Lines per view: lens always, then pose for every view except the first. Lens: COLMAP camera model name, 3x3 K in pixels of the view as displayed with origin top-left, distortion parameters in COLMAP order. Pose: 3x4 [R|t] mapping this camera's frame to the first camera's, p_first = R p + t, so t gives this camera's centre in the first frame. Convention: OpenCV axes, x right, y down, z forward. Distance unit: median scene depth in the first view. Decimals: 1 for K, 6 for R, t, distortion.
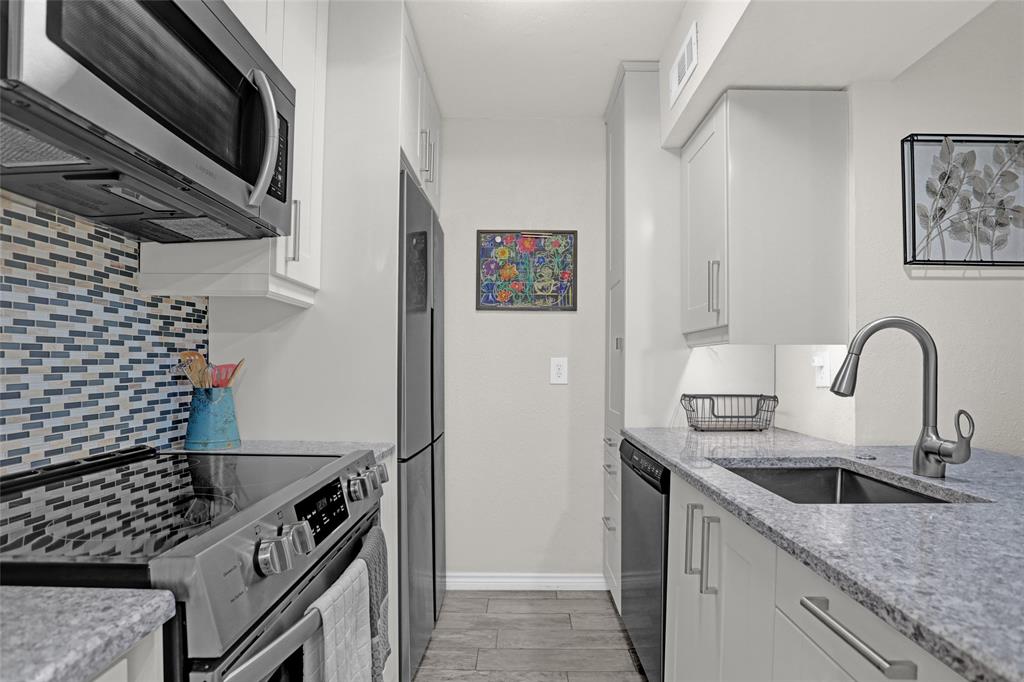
lens RADIAL K [[512.3, 0, 508.5], [0, 512.3, 374.3], [0, 0, 1]] dist [-0.070245, 0.029057]
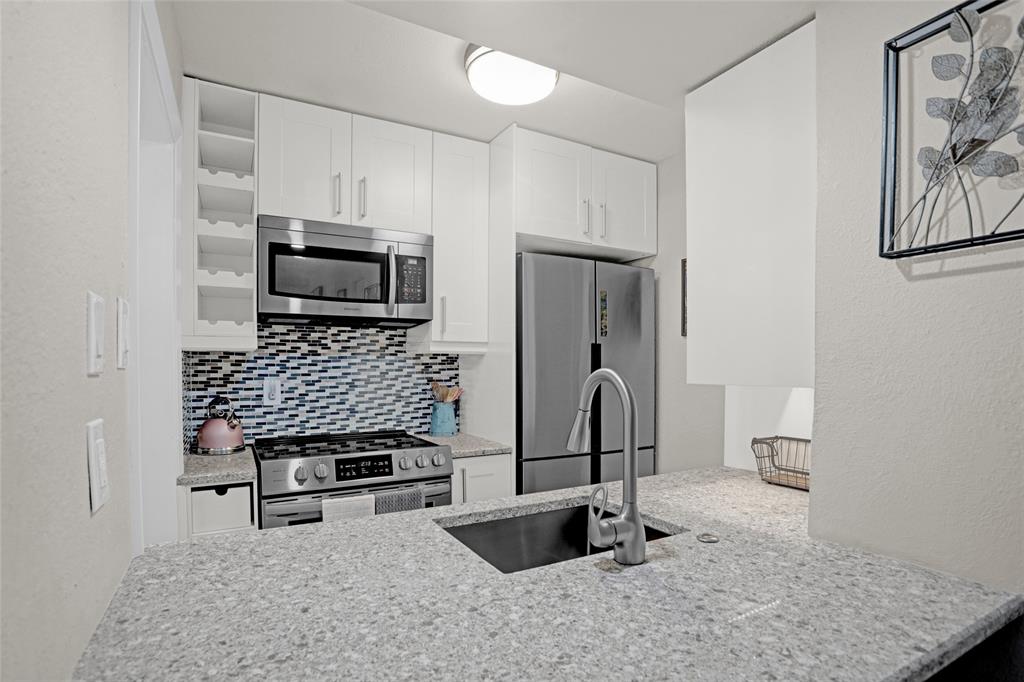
lens RADIAL K [[512.3, 0, 508.5], [0, 512.3, 374.3], [0, 0, 1]] dist [-0.070245, 0.029057]
pose [[0.496196, 0.006255, -0.868188, 1.183099], [-0.009215, 0.999956, 0.001938, -0.083366], [0.868162, 0.007039, 0.496232, 0.317189]]
